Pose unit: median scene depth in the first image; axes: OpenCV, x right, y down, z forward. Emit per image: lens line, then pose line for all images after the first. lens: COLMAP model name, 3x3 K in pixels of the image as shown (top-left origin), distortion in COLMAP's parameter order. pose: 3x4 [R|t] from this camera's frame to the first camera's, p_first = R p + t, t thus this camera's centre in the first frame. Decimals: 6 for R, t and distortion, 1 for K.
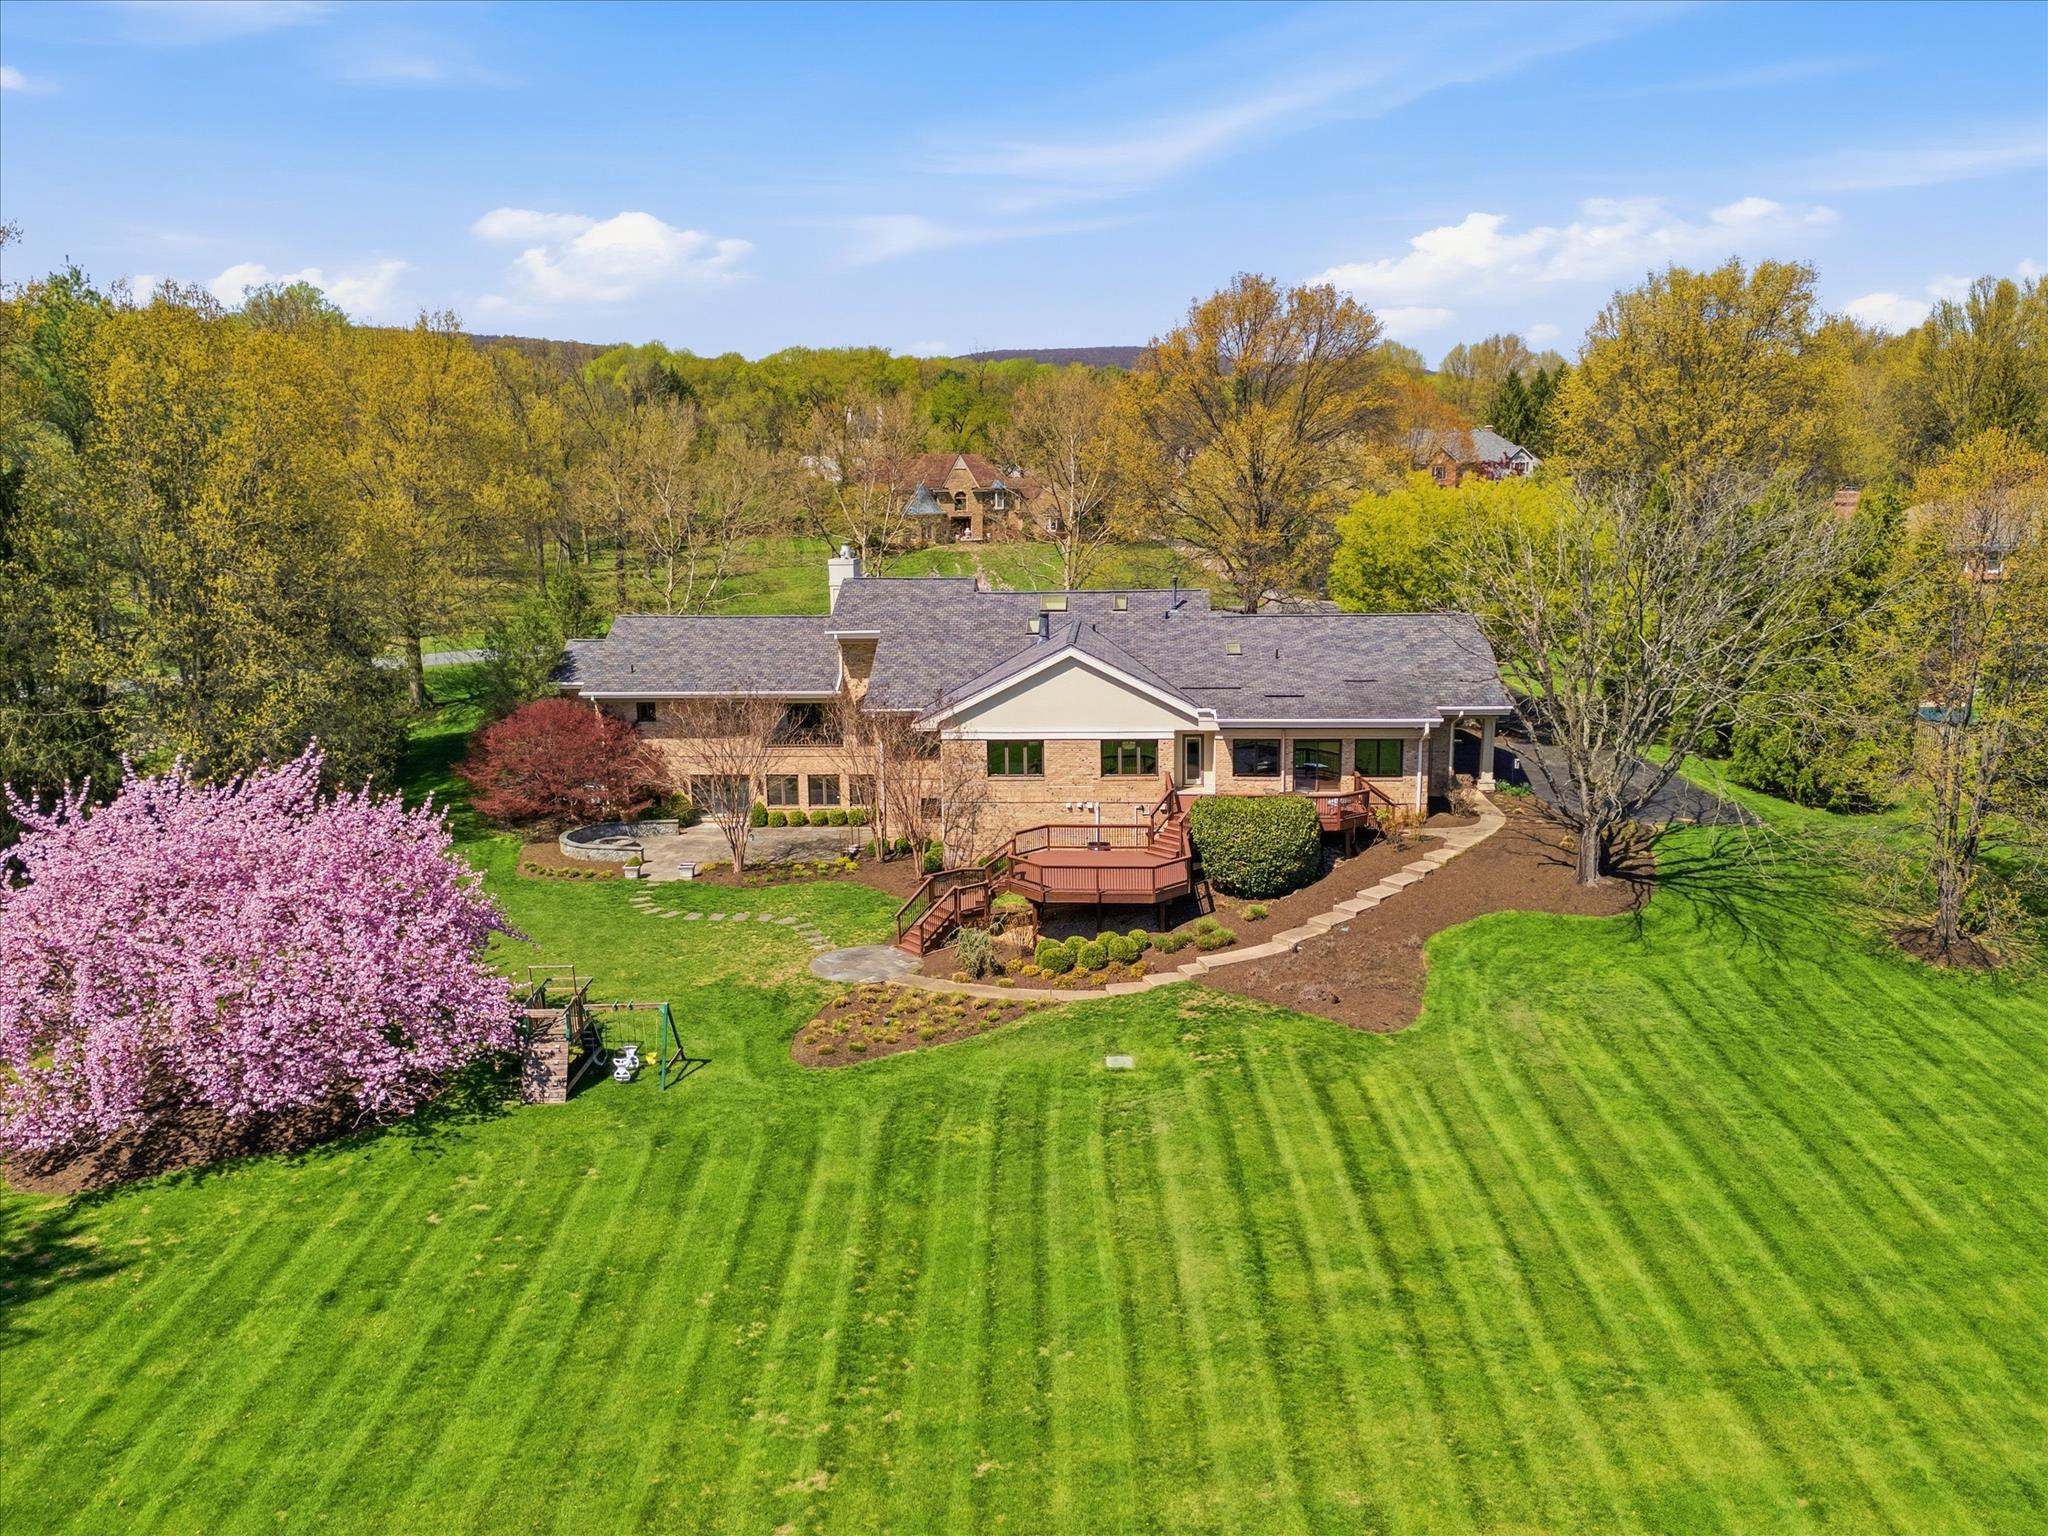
lens RADIAL K [[1506.7, 0, 1029.7], [0, 1506.7, 761.7], [0, 0, 1]] dist [0.046438, -0.032556]
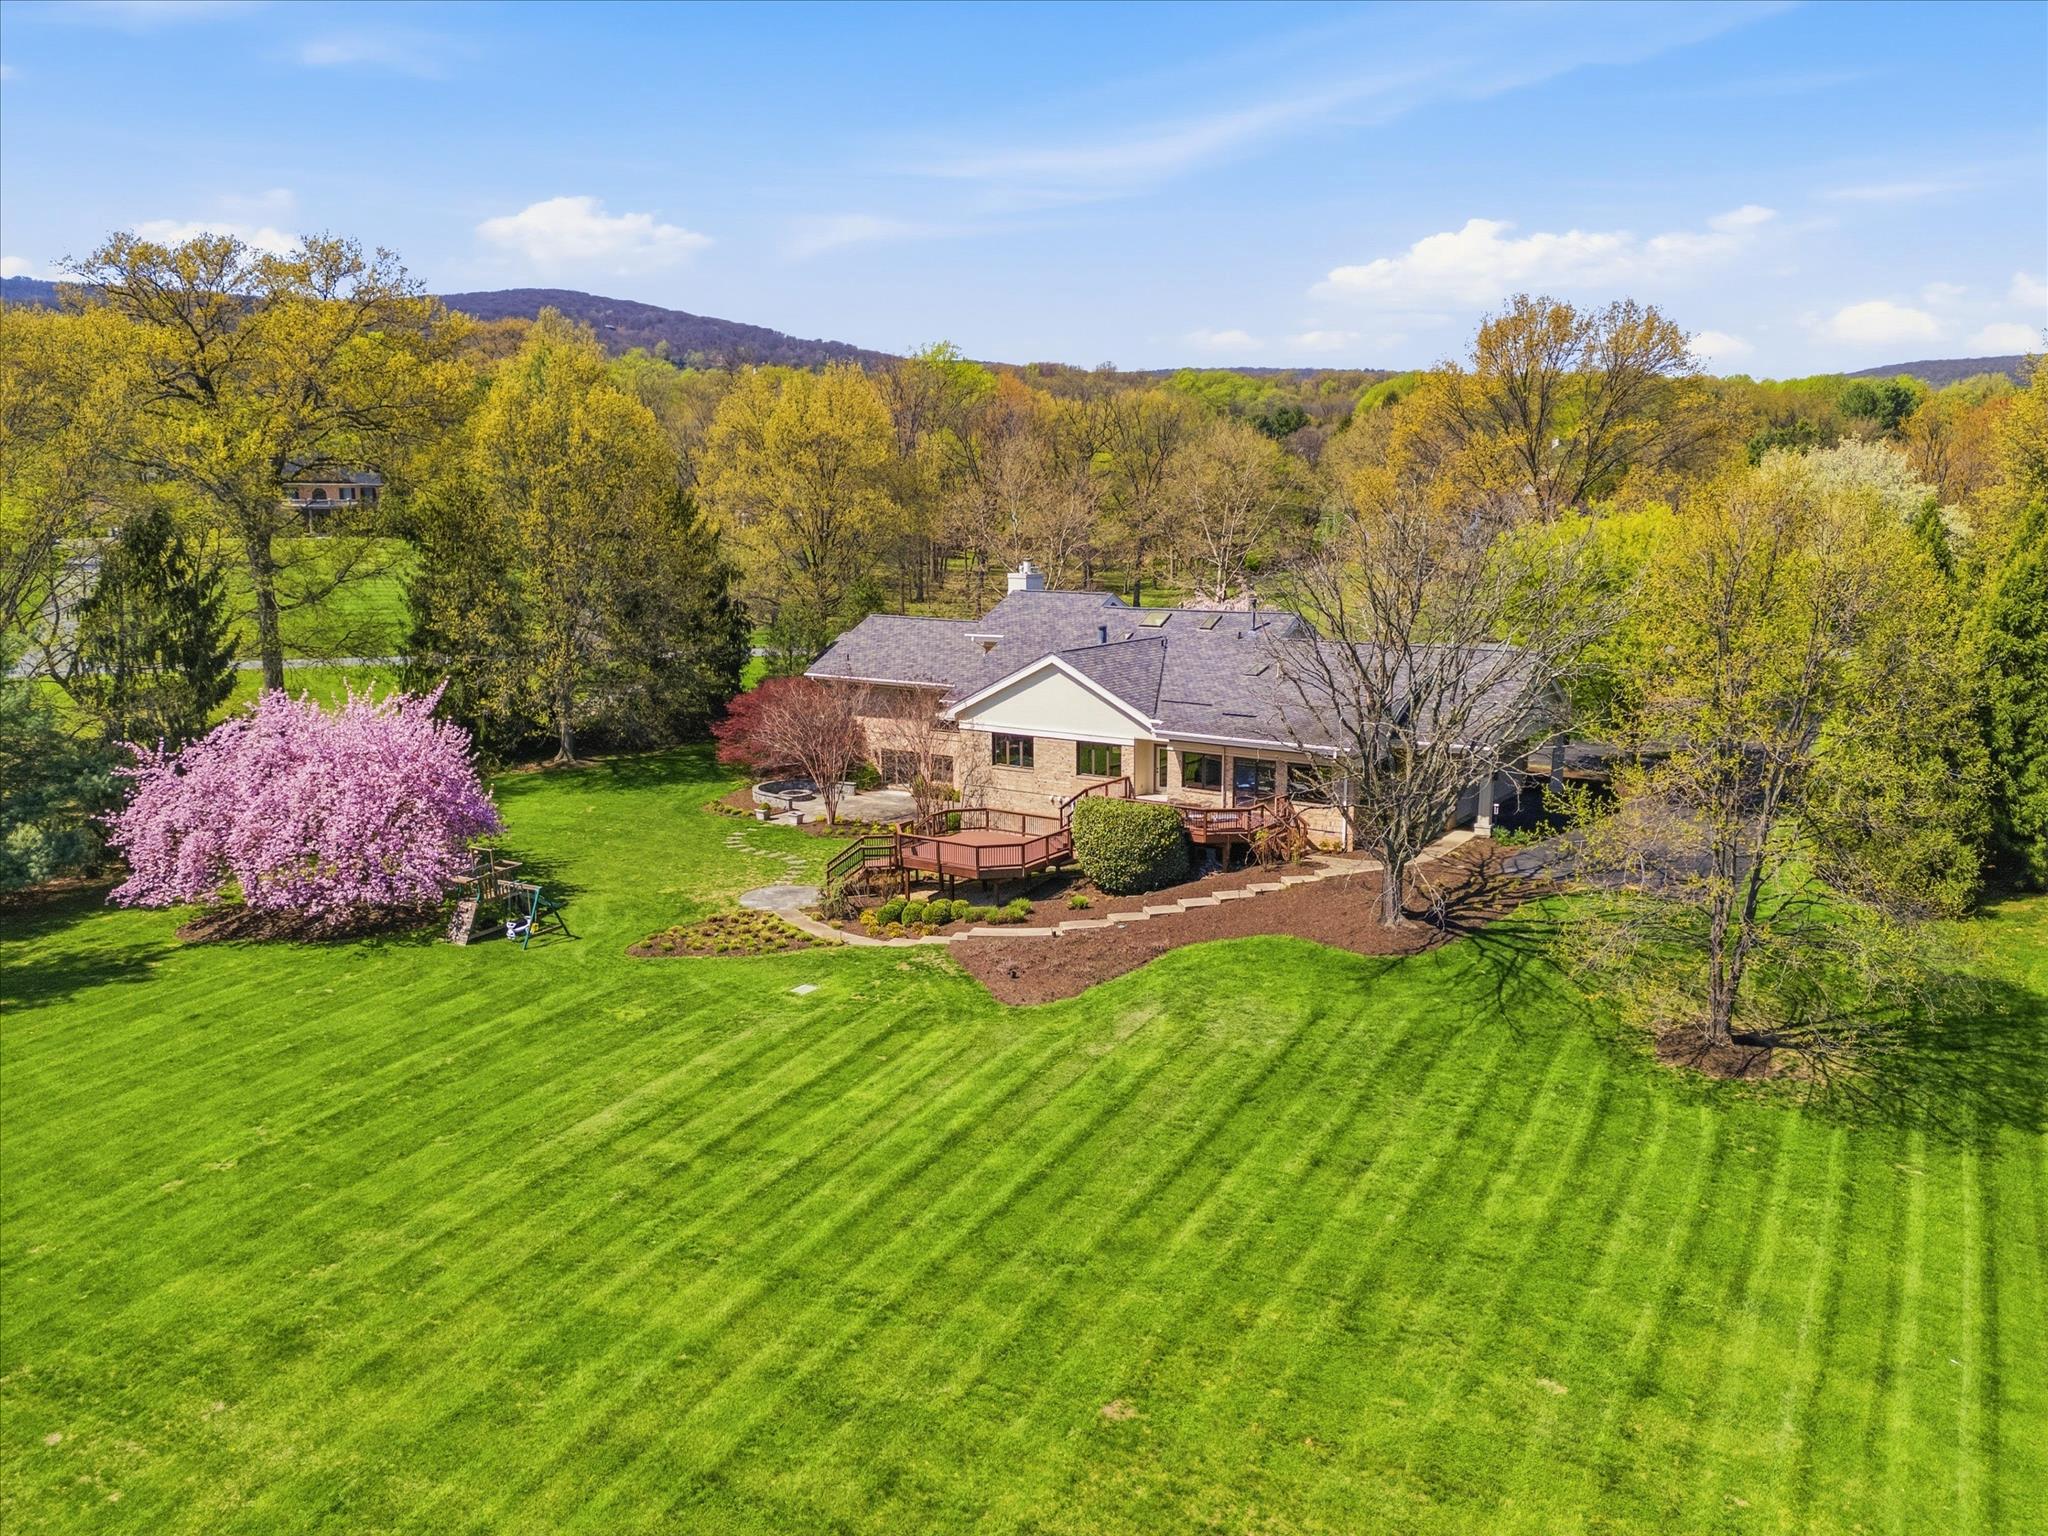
lens RADIAL K [[1506.7, 0, 1029.7], [0, 1506.7, 761.7], [0, 0, 1]] dist [0.046438, -0.032556]
pose [[0.859762, 0.097882, -0.501226, 0.572334], [-0.105302, 0.994348, 0.013554, -0.010747], [0.499720, 0.041126, 0.865210, 0.036431]]
